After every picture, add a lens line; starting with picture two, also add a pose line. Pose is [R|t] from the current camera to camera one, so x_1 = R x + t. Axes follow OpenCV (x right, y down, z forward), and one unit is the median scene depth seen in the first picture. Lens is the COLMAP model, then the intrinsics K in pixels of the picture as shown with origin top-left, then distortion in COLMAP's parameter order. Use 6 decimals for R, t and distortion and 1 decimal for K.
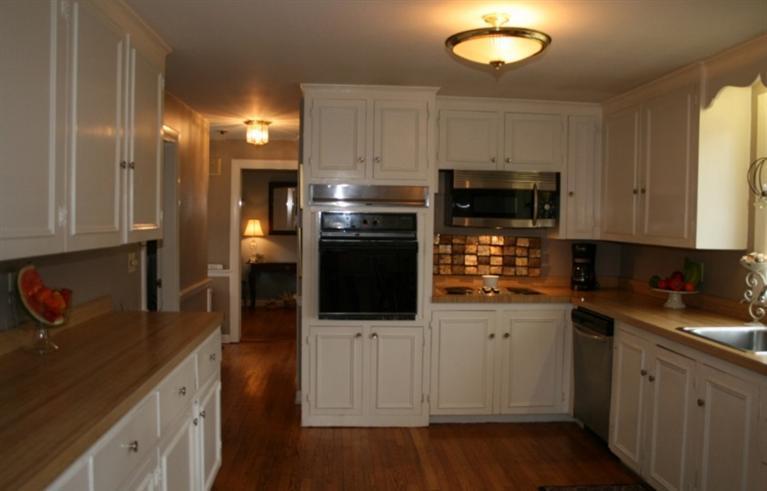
lens RADIAL K [[670.8, 0, 383.5], [0, 670.8, 245.5], [0, 0, 1]] dist [-0.079444, 0.010356]
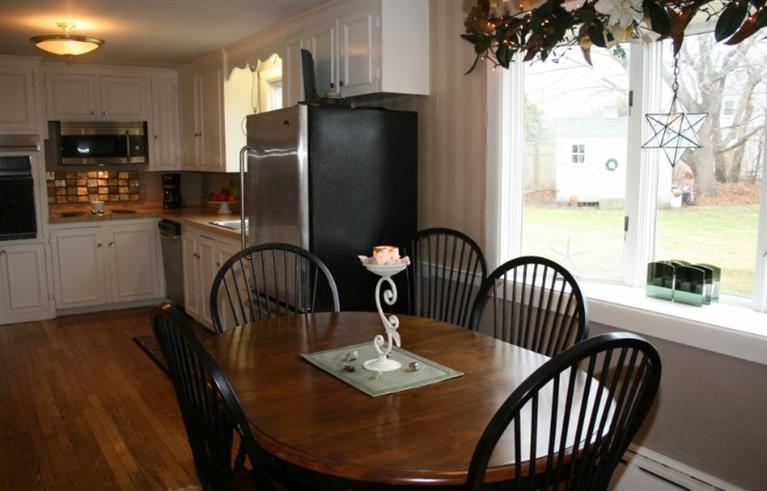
lens RADIAL K [[670.8, 0, 383.5], [0, 670.8, 245.5], [0, 0, 1]] dist [-0.079444, 0.010356]
pose [[0.878729, -0.088656, 0.469015, 0.038102], [0.044850, 0.993588, 0.103785, 0.021991], [-0.475208, -0.070164, 0.877071, -0.423247]]
